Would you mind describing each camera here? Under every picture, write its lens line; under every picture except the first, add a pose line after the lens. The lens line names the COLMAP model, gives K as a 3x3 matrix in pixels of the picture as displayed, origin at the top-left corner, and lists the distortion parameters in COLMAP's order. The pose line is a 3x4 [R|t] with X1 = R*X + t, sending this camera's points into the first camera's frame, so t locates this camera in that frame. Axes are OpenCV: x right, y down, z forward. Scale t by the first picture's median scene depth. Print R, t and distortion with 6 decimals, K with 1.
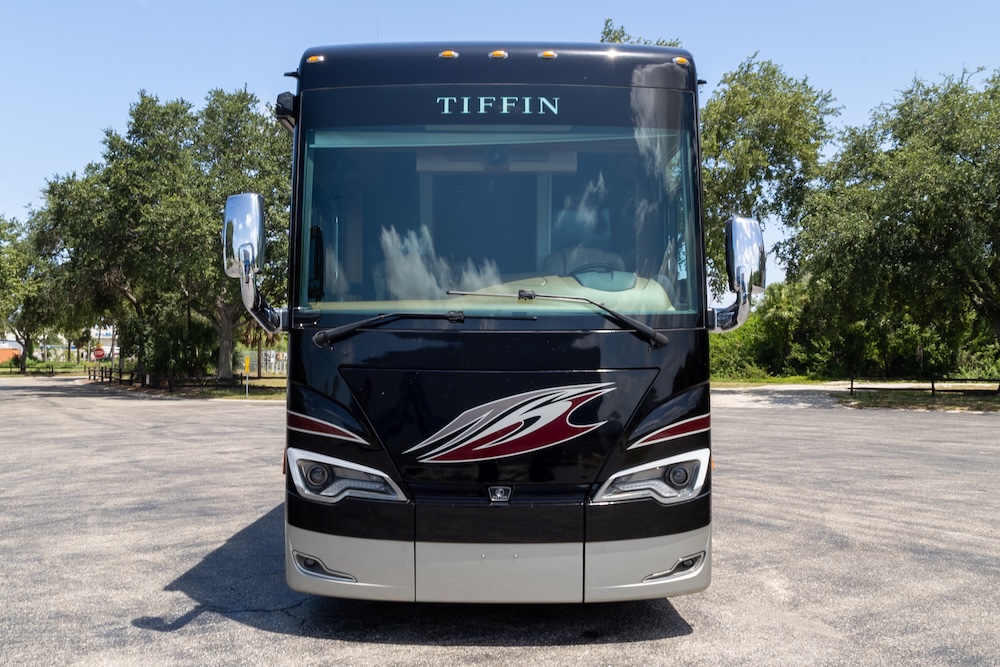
lens RADIAL K [[821.8, 0, 496.5], [0, 821.8, 341.1], [0, 0, 1]] dist [-0.013306, 0.001849]
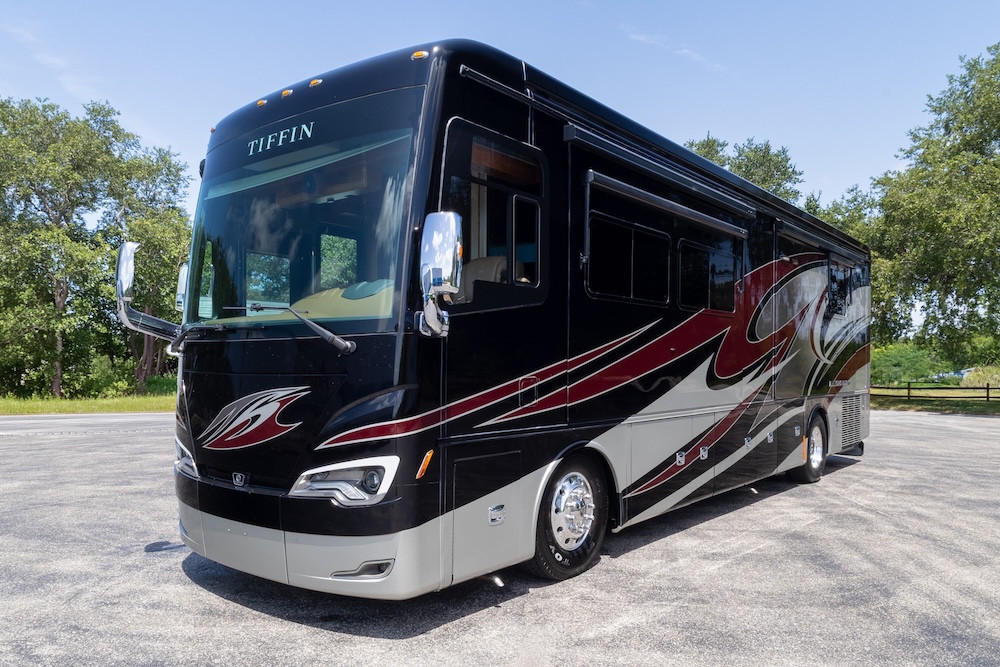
lens RADIAL K [[724.6, 0, 486.2], [0, 724.6, 367.7], [0, 0, 1]] dist [0.000954, -0.017452]
pose [[0.781644, 0.004337, -0.623710, 0.907957], [0.022015, 0.999161, 0.034537, -0.000782], [0.623336, -0.040727, 0.780893, 0.411352]]
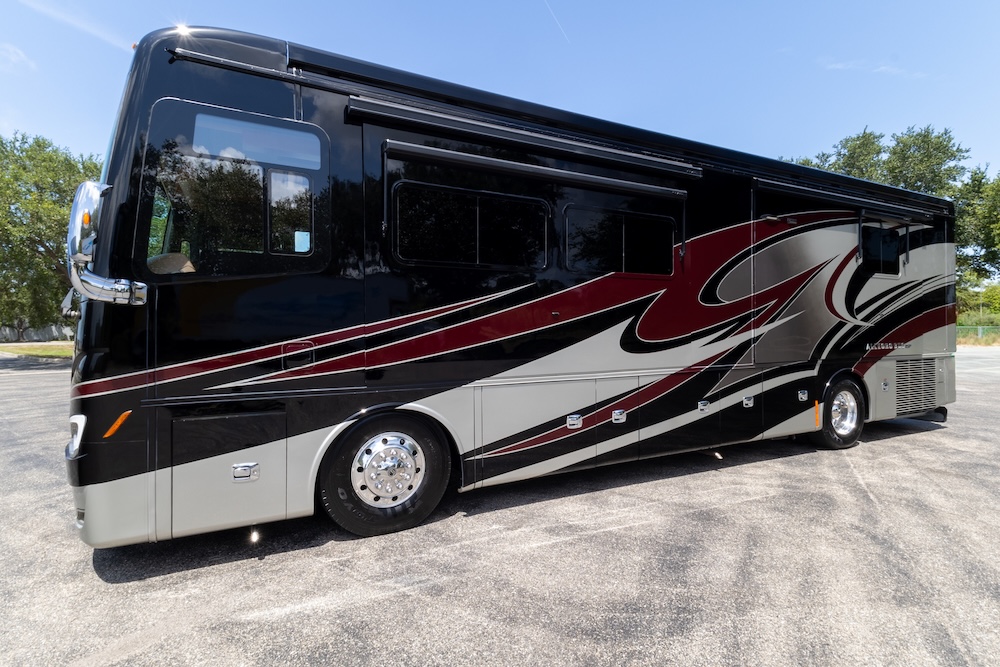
lens RADIAL K [[483.6, 0, 500.2], [0, 483.6, 328.1], [0, 0, 1]] dist [0.010773, -0.002966]
pose [[0.478312, -0.003143, -0.878184, 1.100232], [0.037633, 0.999148, 0.016921, 0.030282], [0.877383, -0.041142, 0.478023, 1.215947]]
